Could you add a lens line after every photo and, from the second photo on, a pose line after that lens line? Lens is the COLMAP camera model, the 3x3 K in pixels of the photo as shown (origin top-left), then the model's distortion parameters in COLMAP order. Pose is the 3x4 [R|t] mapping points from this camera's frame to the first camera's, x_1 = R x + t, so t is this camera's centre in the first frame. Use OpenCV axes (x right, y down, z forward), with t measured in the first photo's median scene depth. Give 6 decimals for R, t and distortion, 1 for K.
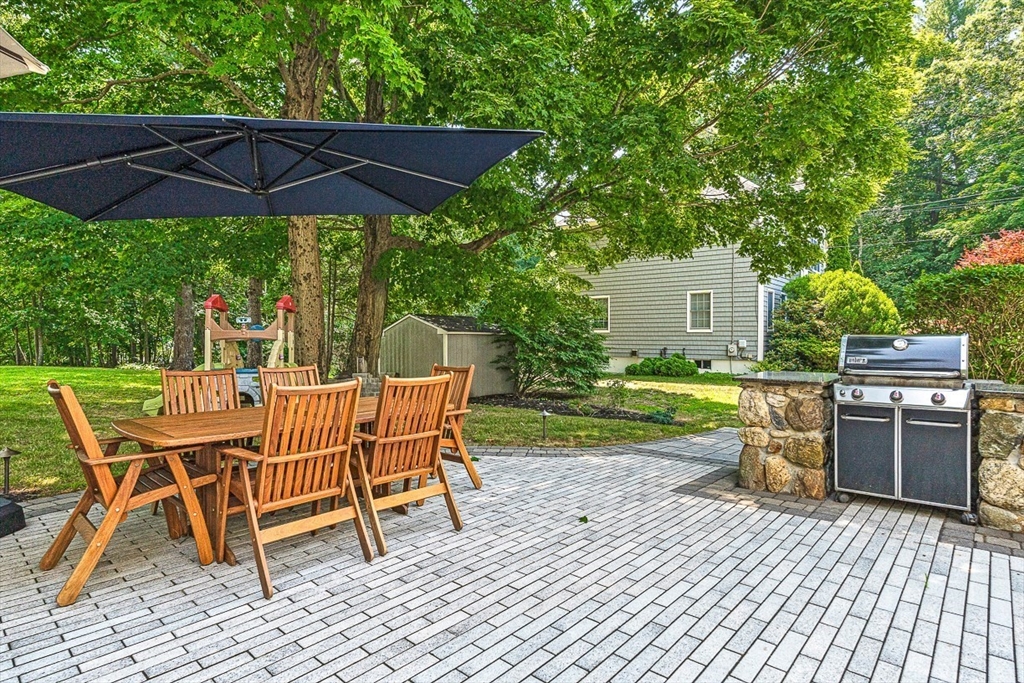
lens RADIAL K [[548.0, 0, 509.7], [0, 548.0, 339.1], [0, 0, 1]] dist [0.003465, 0.000347]
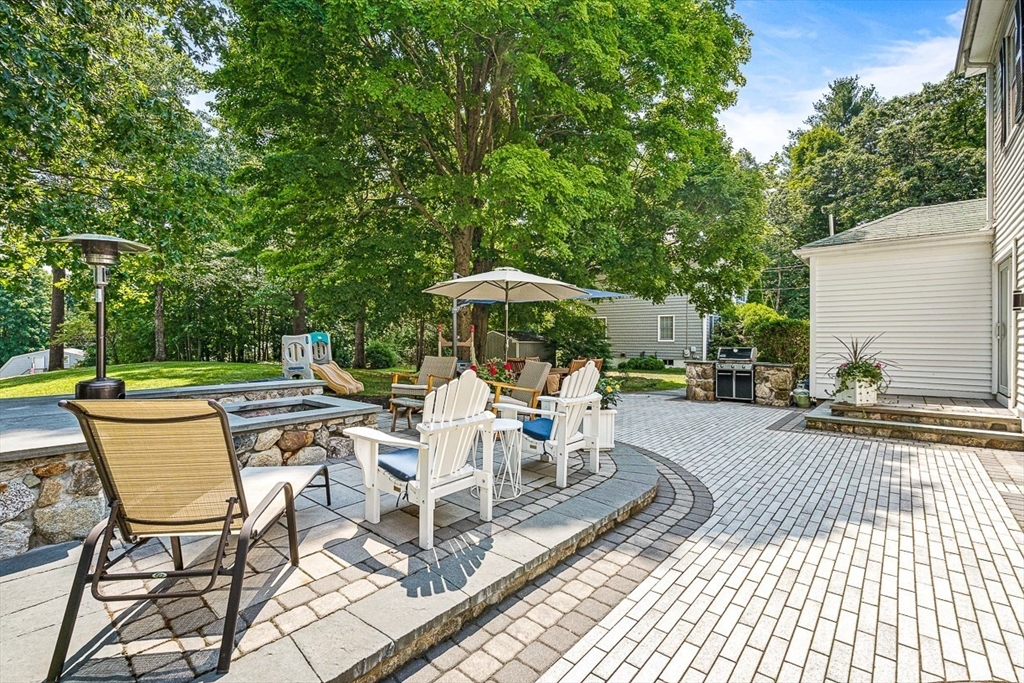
lens RADIAL K [[453.8, 0, 514.4], [0, 453.8, 340.5], [0, 0, 1]] dist [-0.002029, -0.000278]
pose [[0.999809, 0.005480, 0.018784, -0.120295], [-0.005342, 0.999959, -0.007369, -0.004476], [-0.018824, 0.007267, 0.999796, -0.310102]]
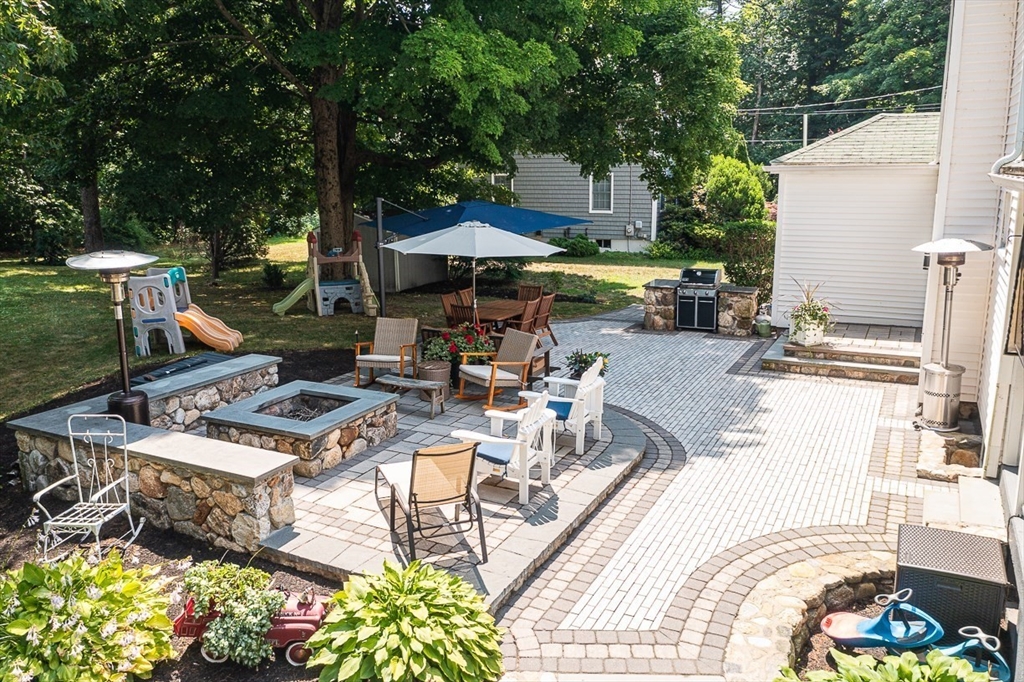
lens RADIAL K [[791.7, 0, 512.1], [0, 791.7, 340.1], [0, 0, 1]] dist [0.002946, 0.004414]
pose [[0.967772, -0.061831, 0.244118, -0.232454], [0.011810, 0.979466, 0.201264, -0.092053], [-0.251550, -0.191895, 0.948630, -0.507124]]
